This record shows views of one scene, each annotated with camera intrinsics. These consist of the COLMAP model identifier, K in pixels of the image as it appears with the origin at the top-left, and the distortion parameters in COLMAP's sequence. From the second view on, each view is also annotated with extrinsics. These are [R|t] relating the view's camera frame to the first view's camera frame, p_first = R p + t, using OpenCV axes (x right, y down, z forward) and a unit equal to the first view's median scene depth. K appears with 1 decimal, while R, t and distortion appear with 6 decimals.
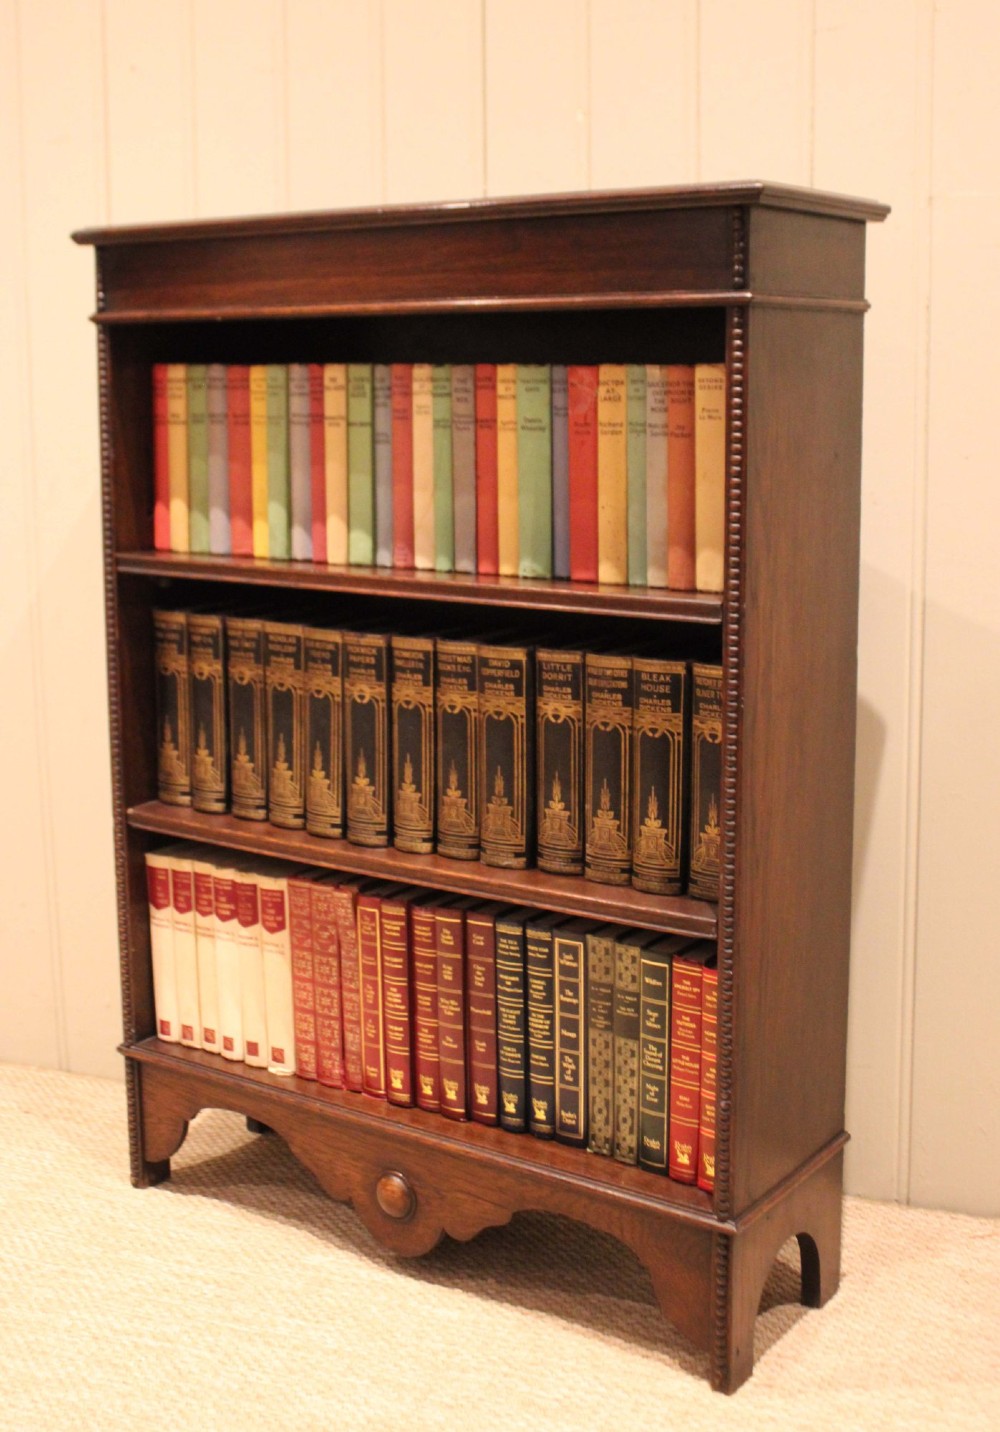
lens RADIAL K [[1864.8, 0, 504.9], [0, 1864.8, 645.3], [0, 0, 1]] dist [-0.050340, 0.039412]
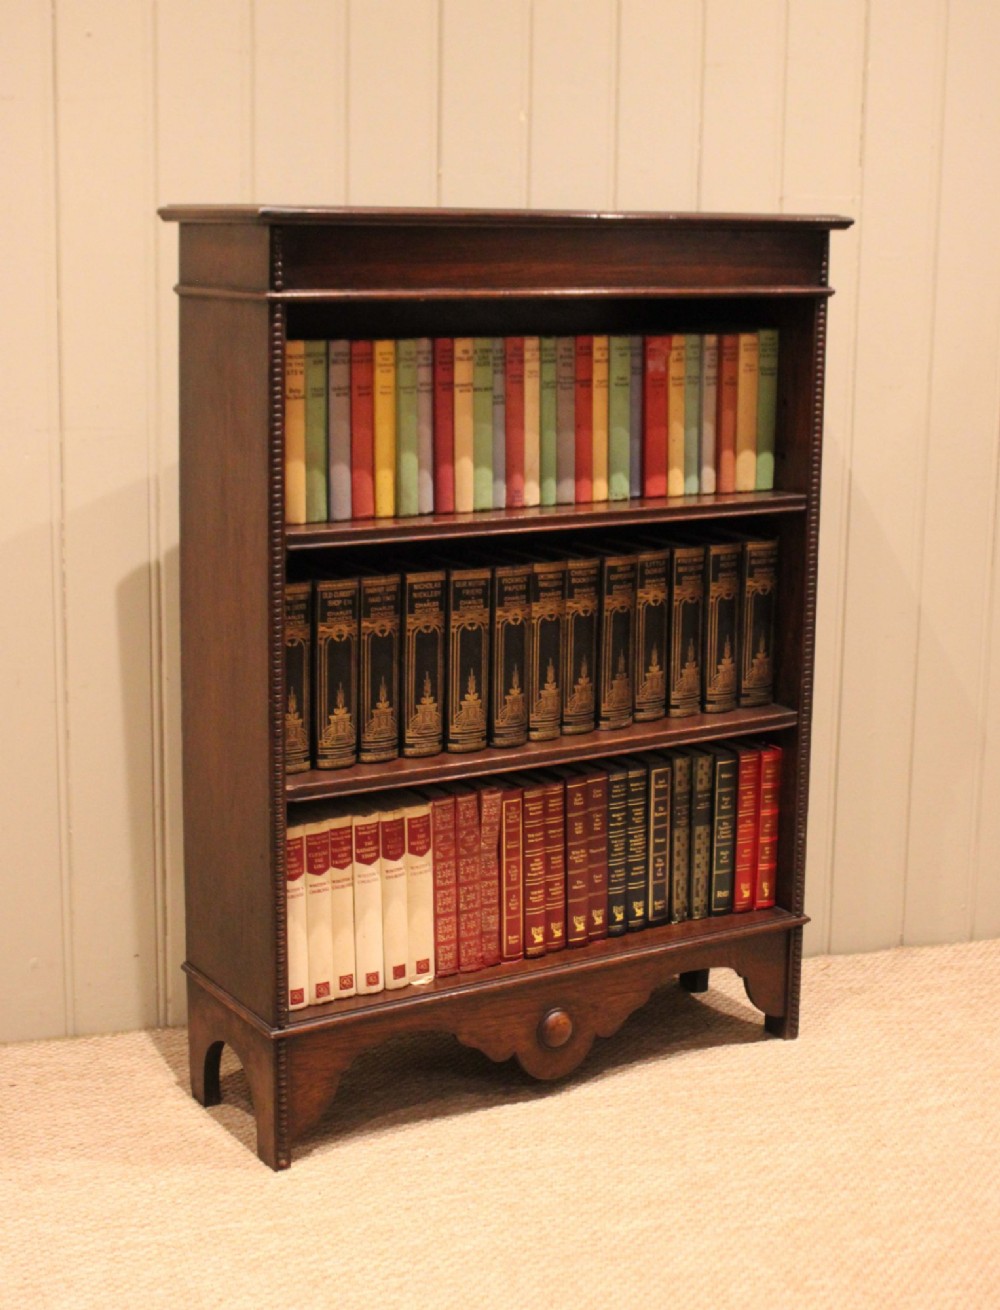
lens RADIAL K [[1976.8, 0, 497.0], [0, 1976.8, 544.2], [0, 0, 1]] dist [0.004998, -0.066529]
pose [[0.393584, -0.131159, 0.909884, -1.233635], [0.123077, 0.988377, 0.089234, -0.134905], [-0.911013, 0.076865, 0.405152, 0.512481]]
